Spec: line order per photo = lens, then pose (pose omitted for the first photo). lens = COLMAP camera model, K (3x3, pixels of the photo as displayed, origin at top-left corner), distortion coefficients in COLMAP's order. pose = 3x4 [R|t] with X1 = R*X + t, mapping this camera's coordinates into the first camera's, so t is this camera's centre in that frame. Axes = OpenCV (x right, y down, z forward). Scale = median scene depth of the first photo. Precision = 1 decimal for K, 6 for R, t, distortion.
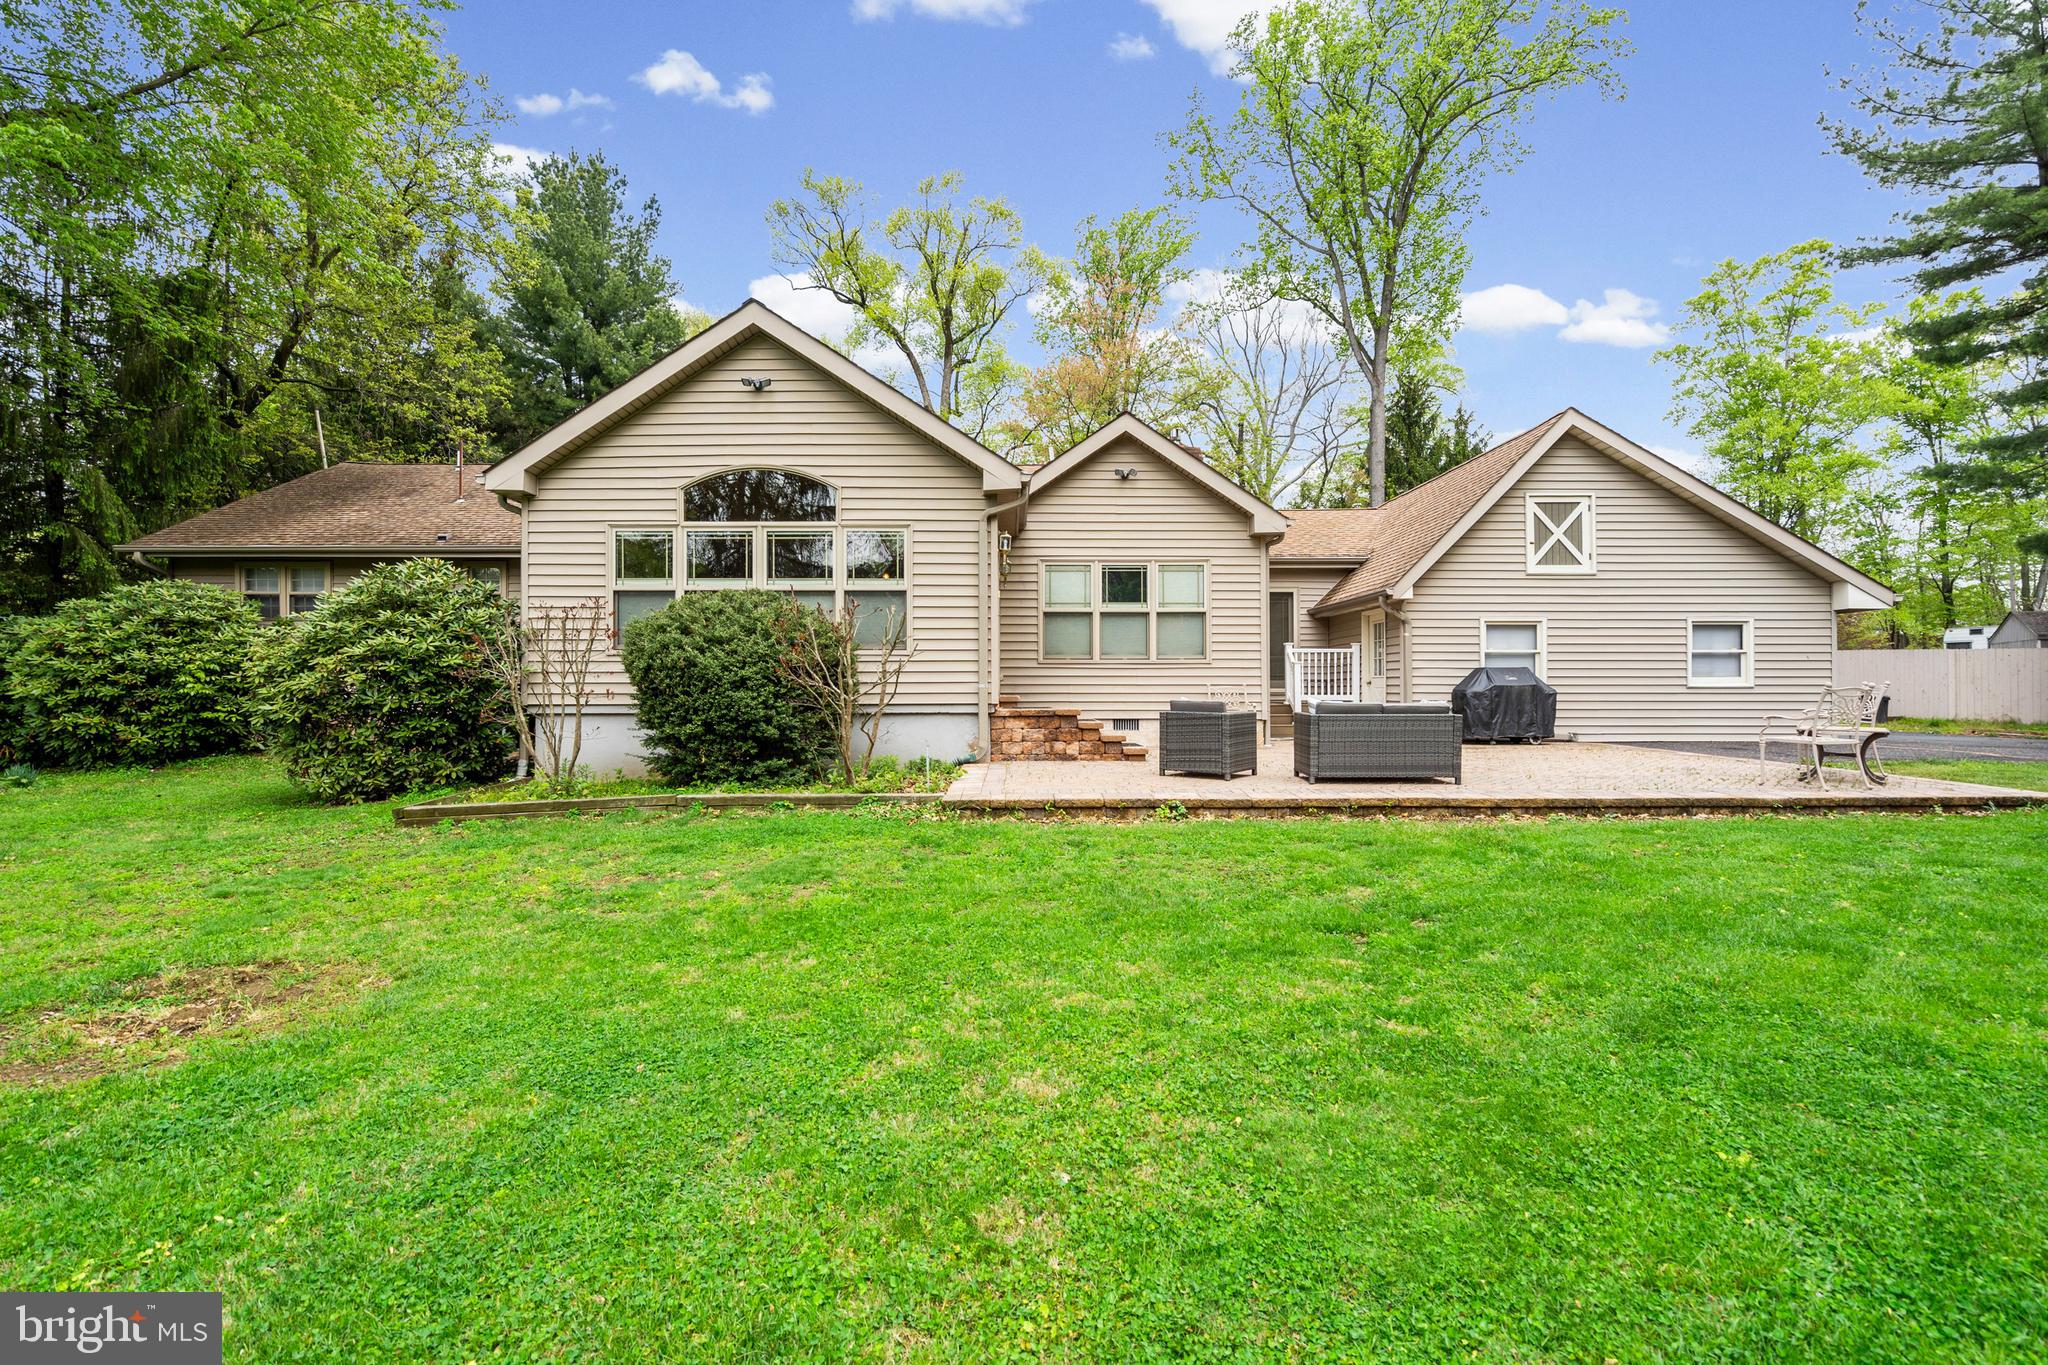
lens RADIAL K [[941.1, 0, 1014.5], [0, 941.1, 665.2], [0, 0, 1]] dist [-0.008199, 0.002764]
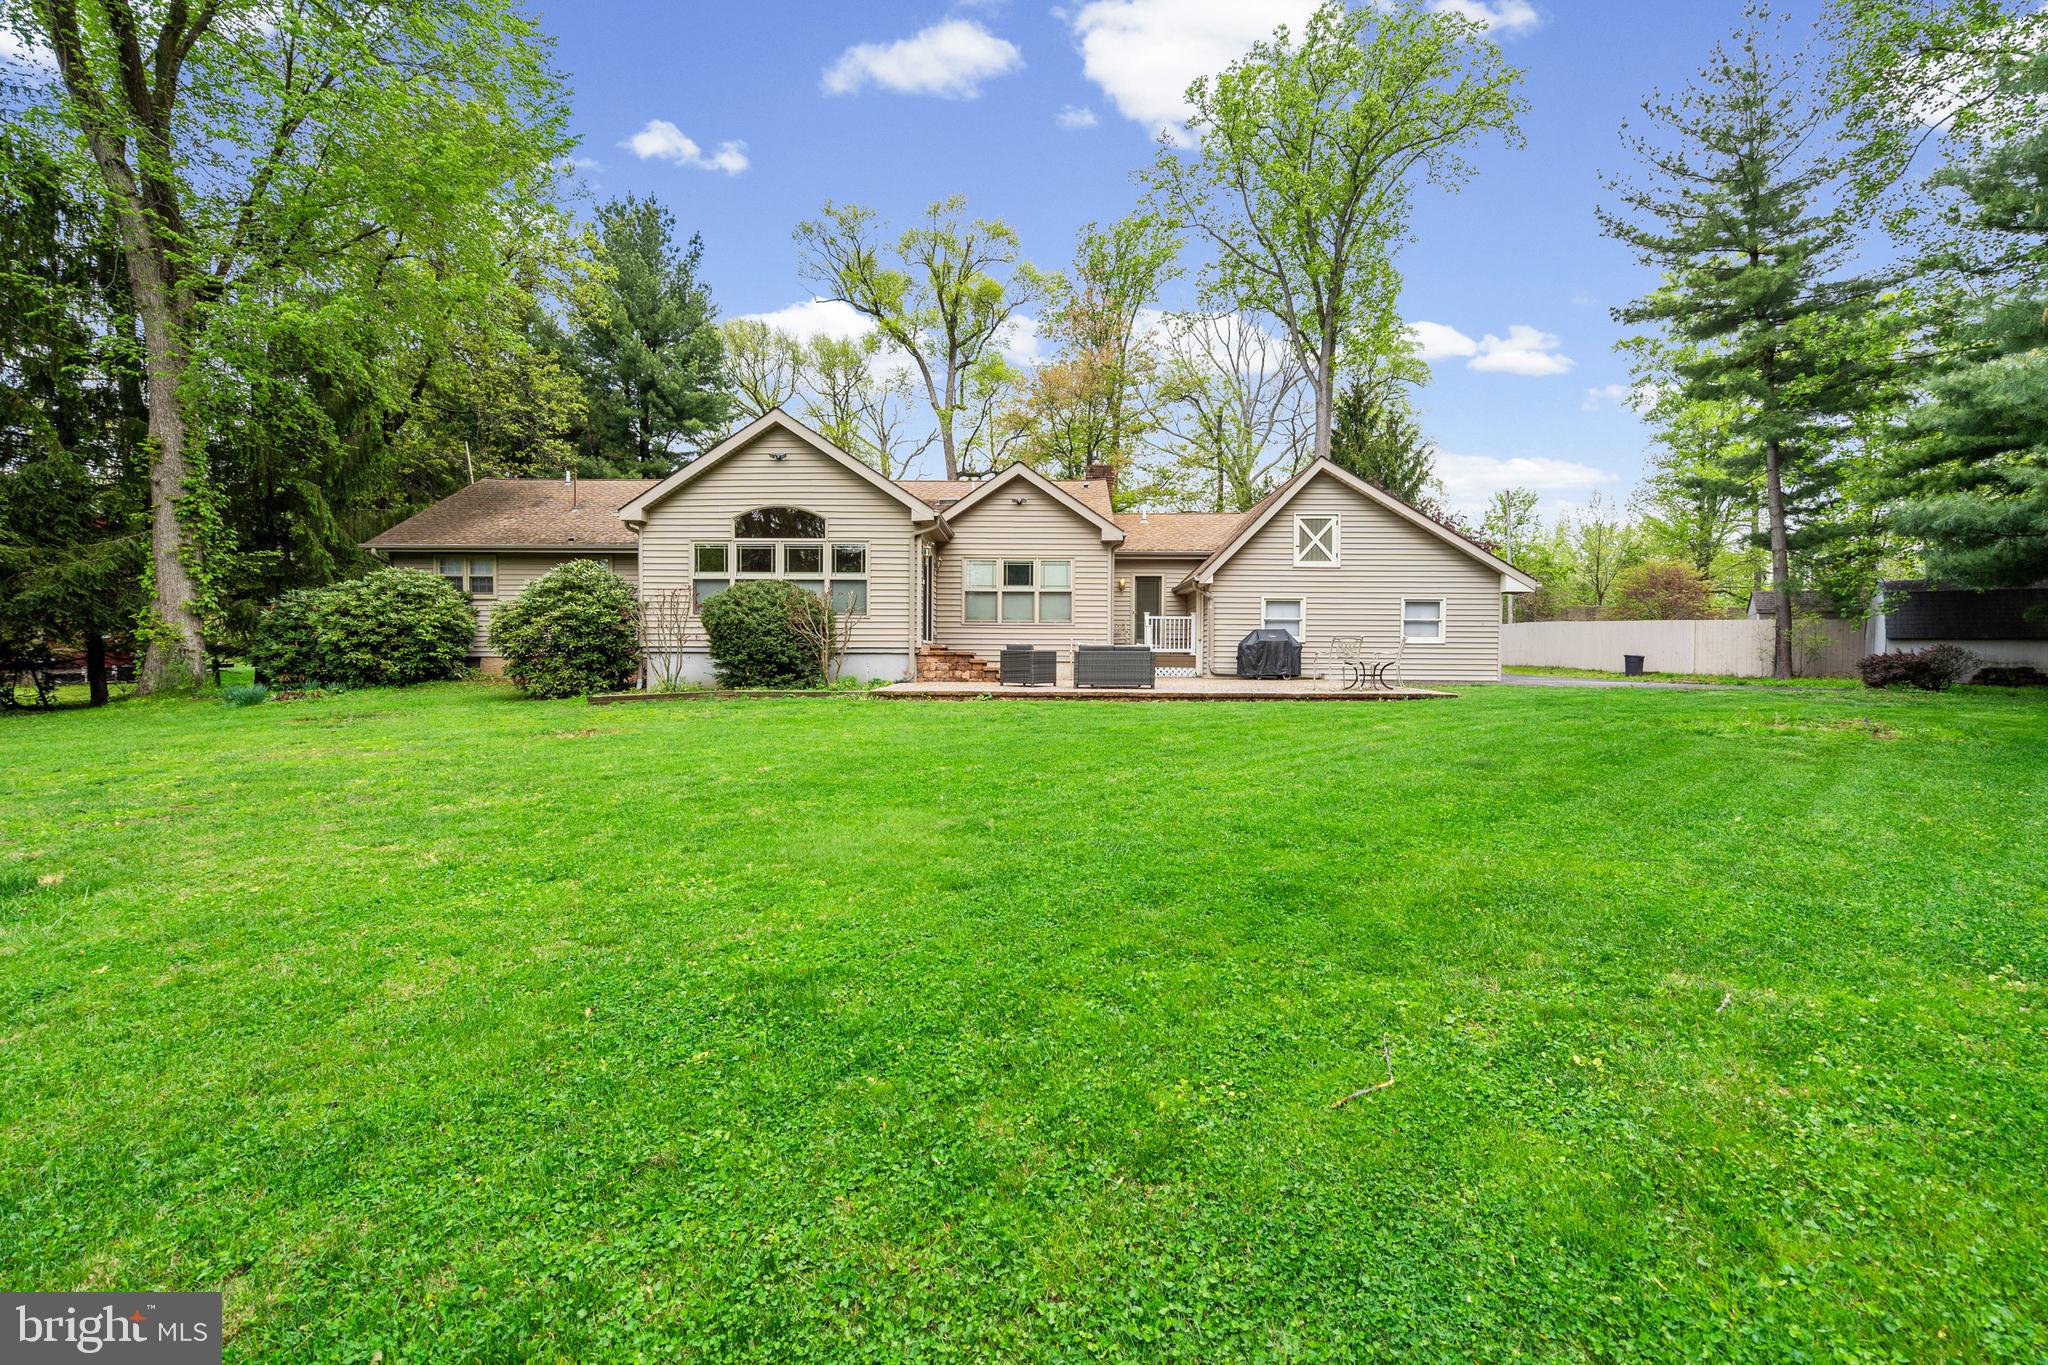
lens RADIAL K [[941.1, 0, 1022.9], [0, 941.1, 655.5], [0, 0, 1]] dist [-0.008199, 0.002764]
pose [[0.999716, 0.006340, -0.022990, 0.152775], [-0.005816, 0.999724, 0.022776, 0.011902], [0.023129, -0.022636, 0.999476, -0.506334]]
